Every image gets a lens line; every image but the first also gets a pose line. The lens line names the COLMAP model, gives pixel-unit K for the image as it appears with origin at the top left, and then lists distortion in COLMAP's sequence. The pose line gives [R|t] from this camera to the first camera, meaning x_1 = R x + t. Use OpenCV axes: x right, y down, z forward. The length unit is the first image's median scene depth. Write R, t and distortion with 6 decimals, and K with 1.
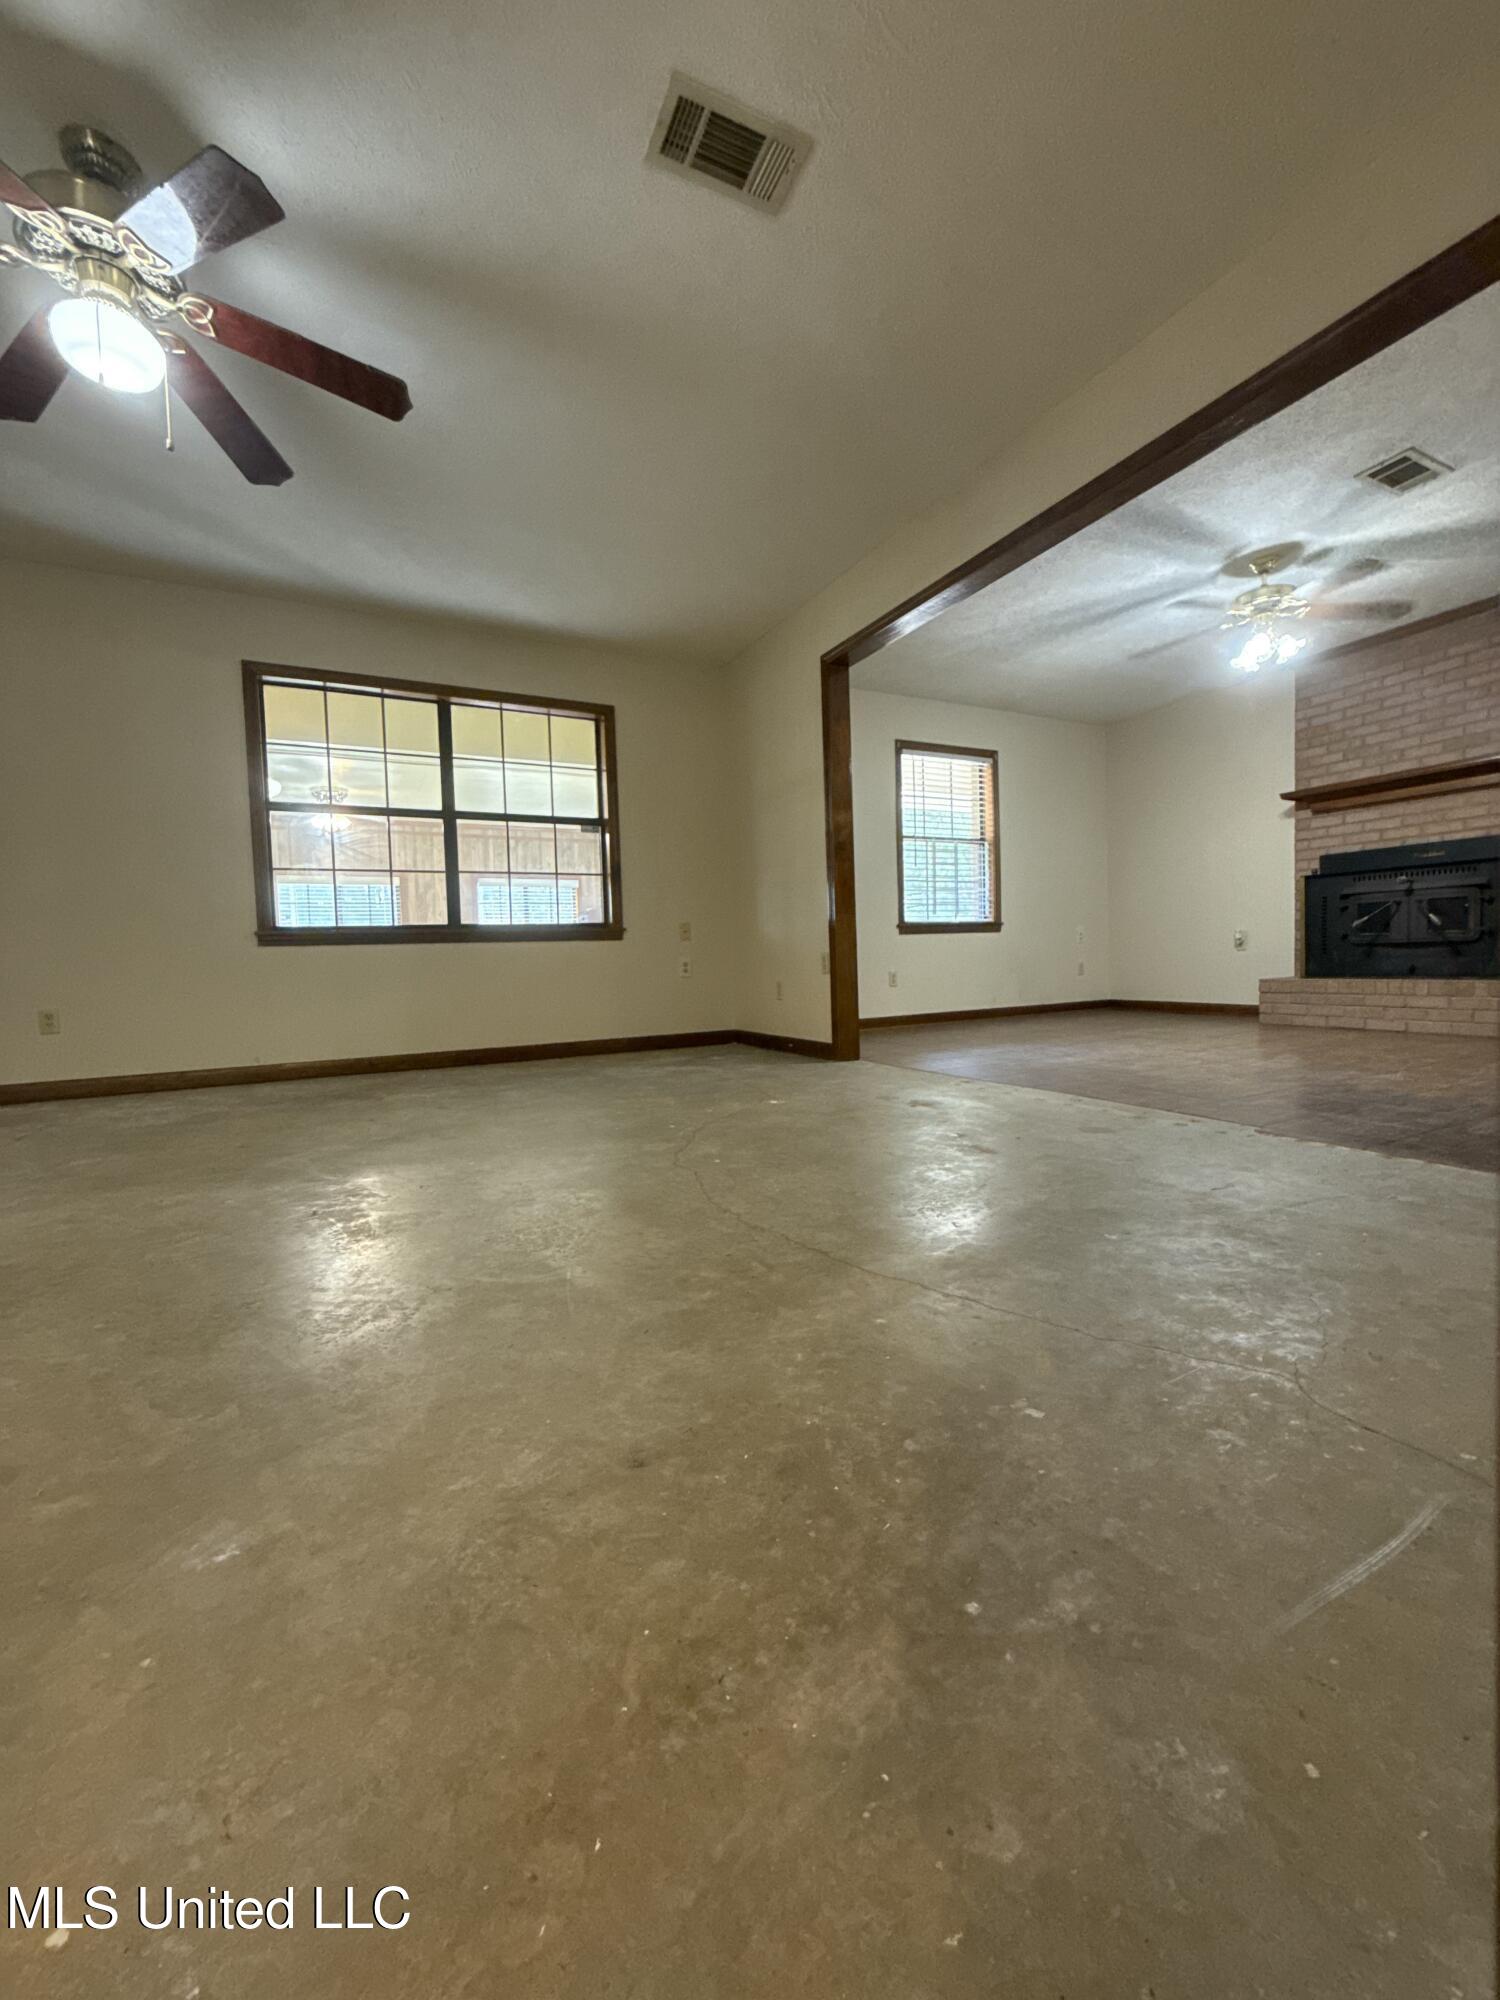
lens RADIAL K [[801.9, 0, 755.5], [0, 801.9, 991.2], [0, 0, 1]] dist [-0.001730, 0.001184]
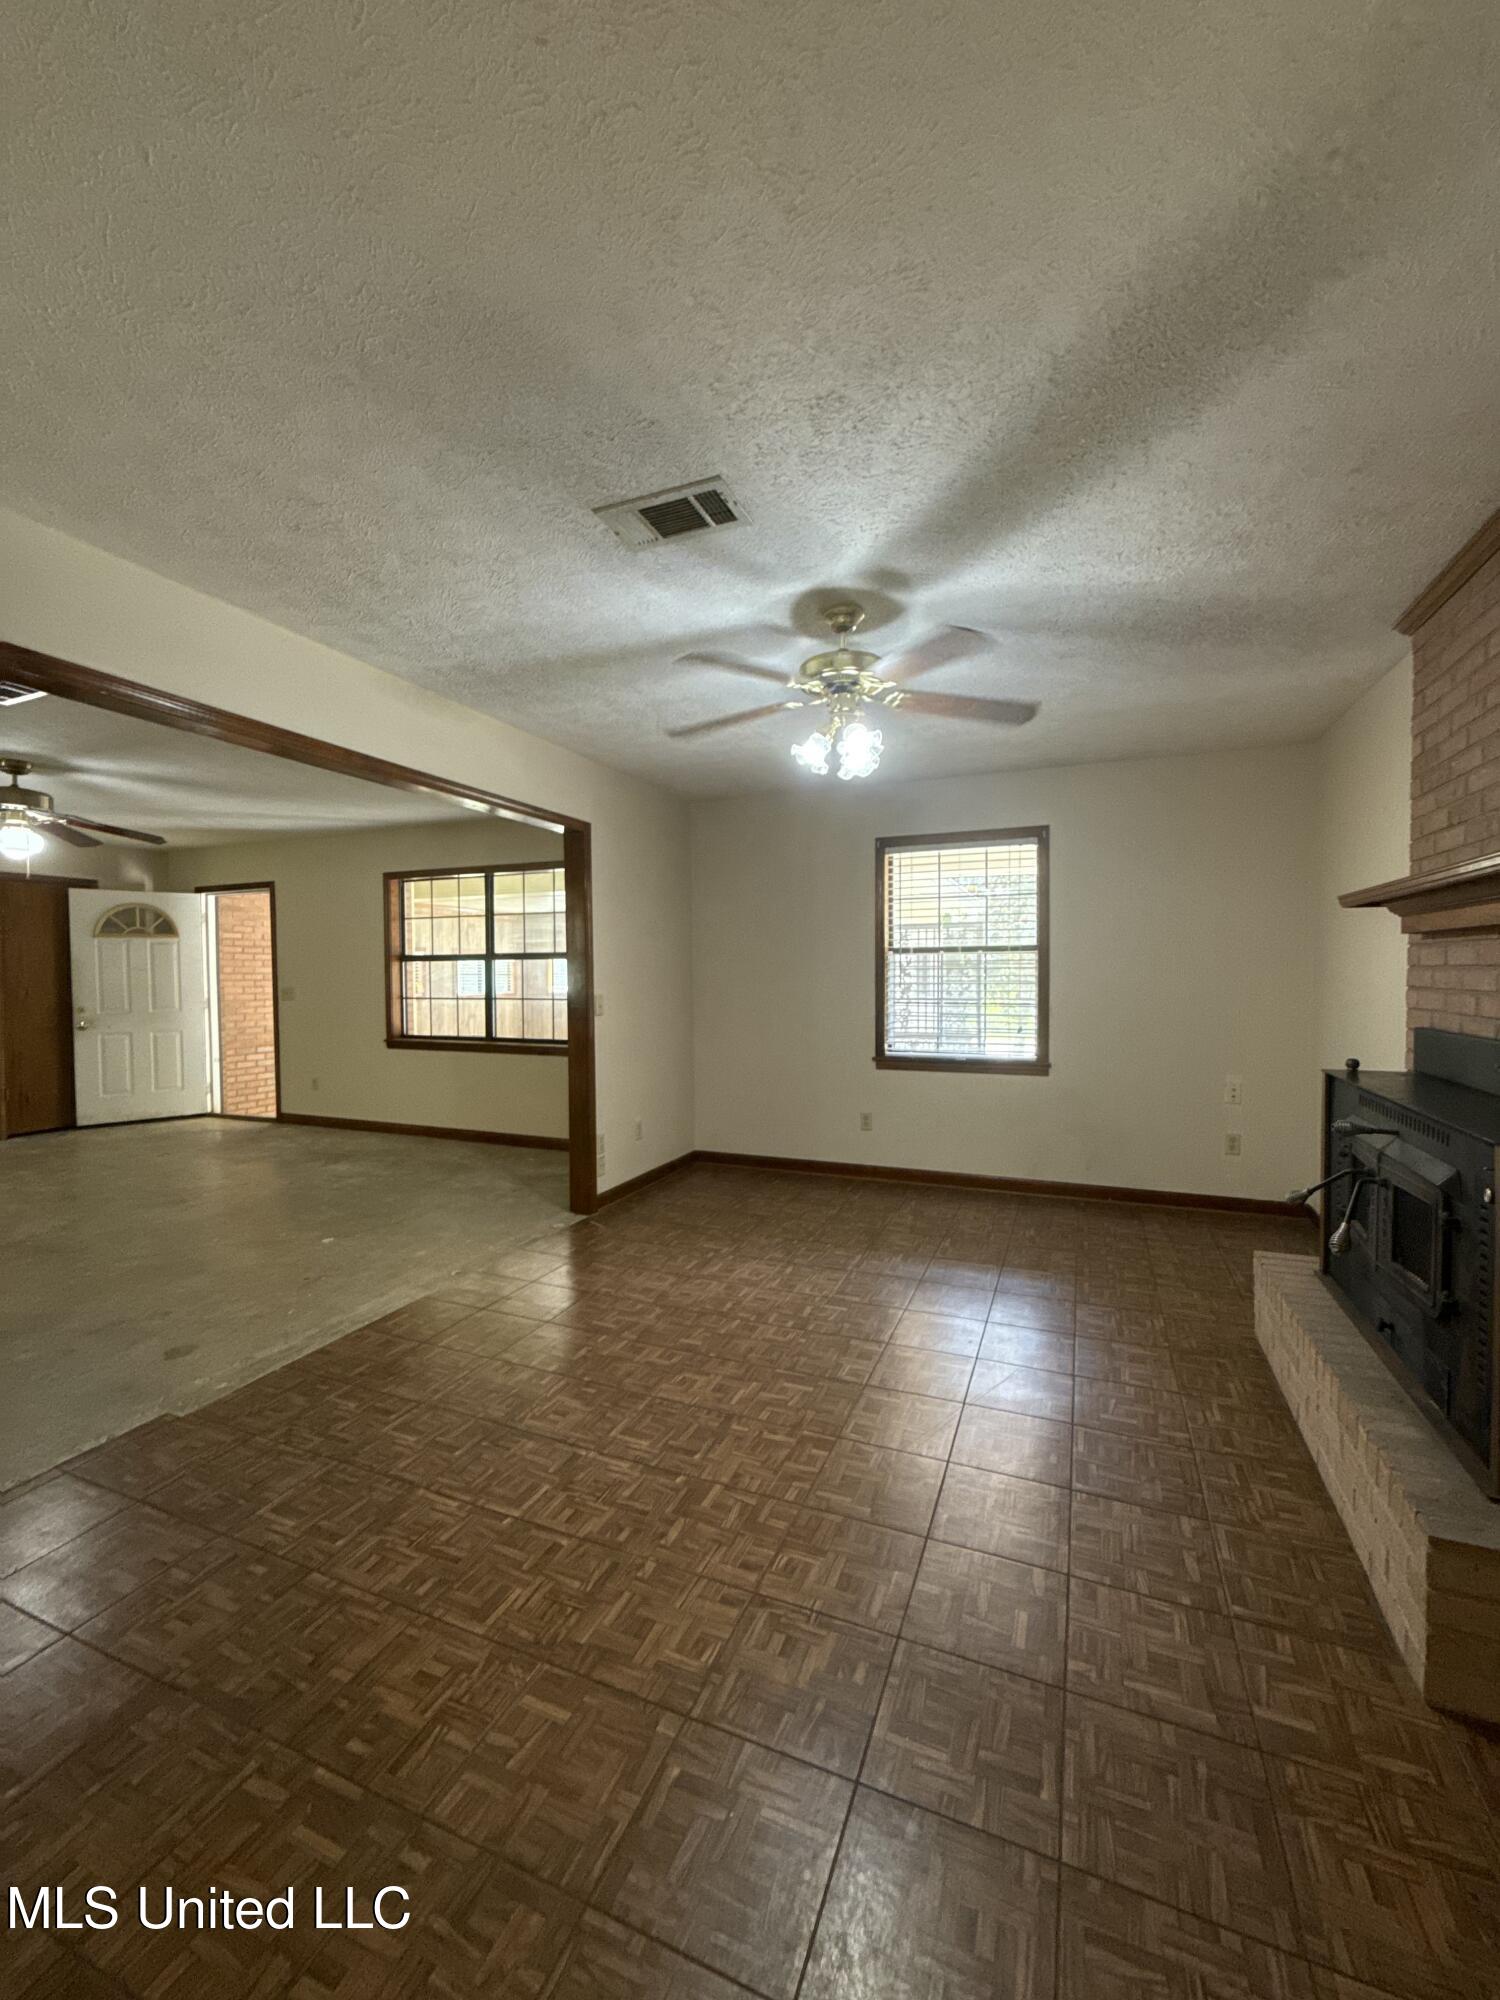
lens RADIAL K [[801.9, 0, 756.5], [0, 801.9, 985.5], [0, 0, 1]] dist [-0.001730, 0.001184]
pose [[0.640774, 0.042113, -0.766574, 0.885320], [-0.047197, 0.998767, 0.015418, -0.198455], [0.766278, 0.026301, 0.641971, 0.439585]]
